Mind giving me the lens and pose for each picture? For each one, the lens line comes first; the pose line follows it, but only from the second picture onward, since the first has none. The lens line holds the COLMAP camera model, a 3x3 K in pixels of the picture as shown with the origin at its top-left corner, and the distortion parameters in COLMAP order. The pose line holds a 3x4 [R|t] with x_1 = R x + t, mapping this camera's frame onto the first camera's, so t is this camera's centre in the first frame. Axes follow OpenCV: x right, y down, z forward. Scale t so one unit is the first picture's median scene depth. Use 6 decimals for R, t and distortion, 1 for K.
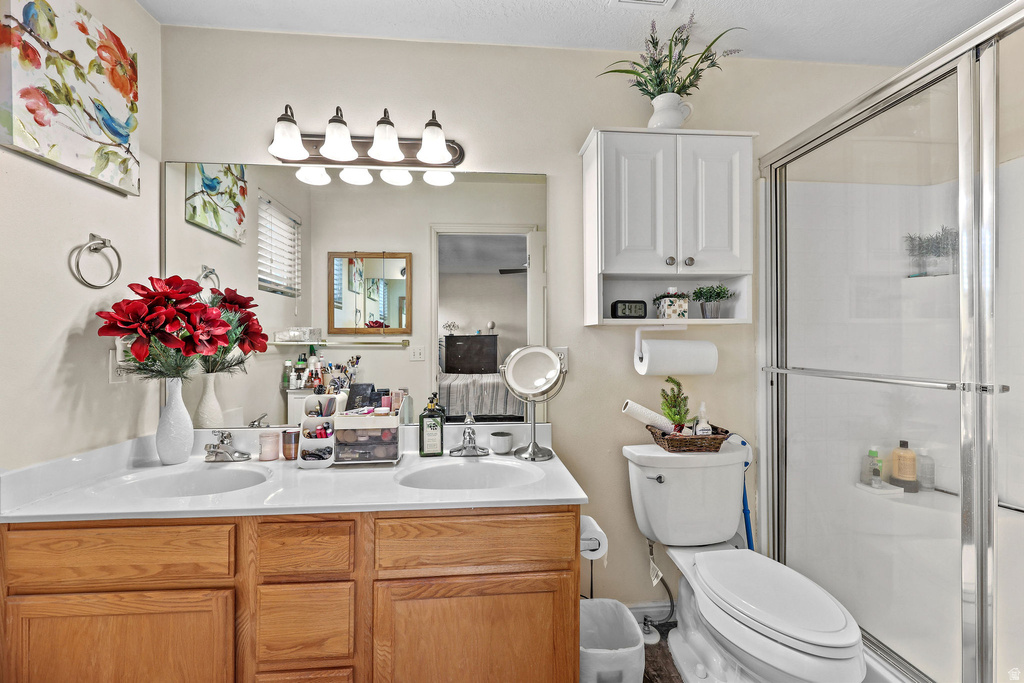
lens RADIAL K [[407.5, 0, 512.6], [0, 407.5, 341.2], [0, 0, 1]] dist [0.001412, -0.000044]
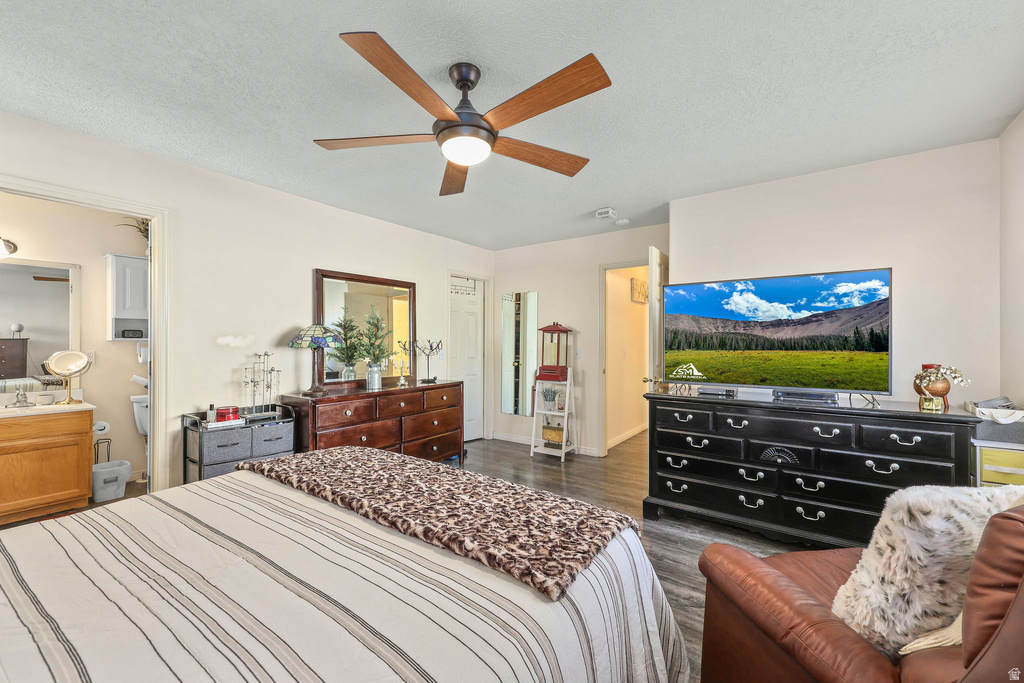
lens RADIAL K [[407.5, 0, 505.7], [0, 407.5, 337.8], [0, 0, 1]] dist [0.001412, -0.000044]
pose [[0.664131, 0.009587, 0.747555, -0.029382], [-0.002050, 0.999937, -0.011002, -0.034486], [-0.747613, 0.005775, 0.664109, -2.025619]]
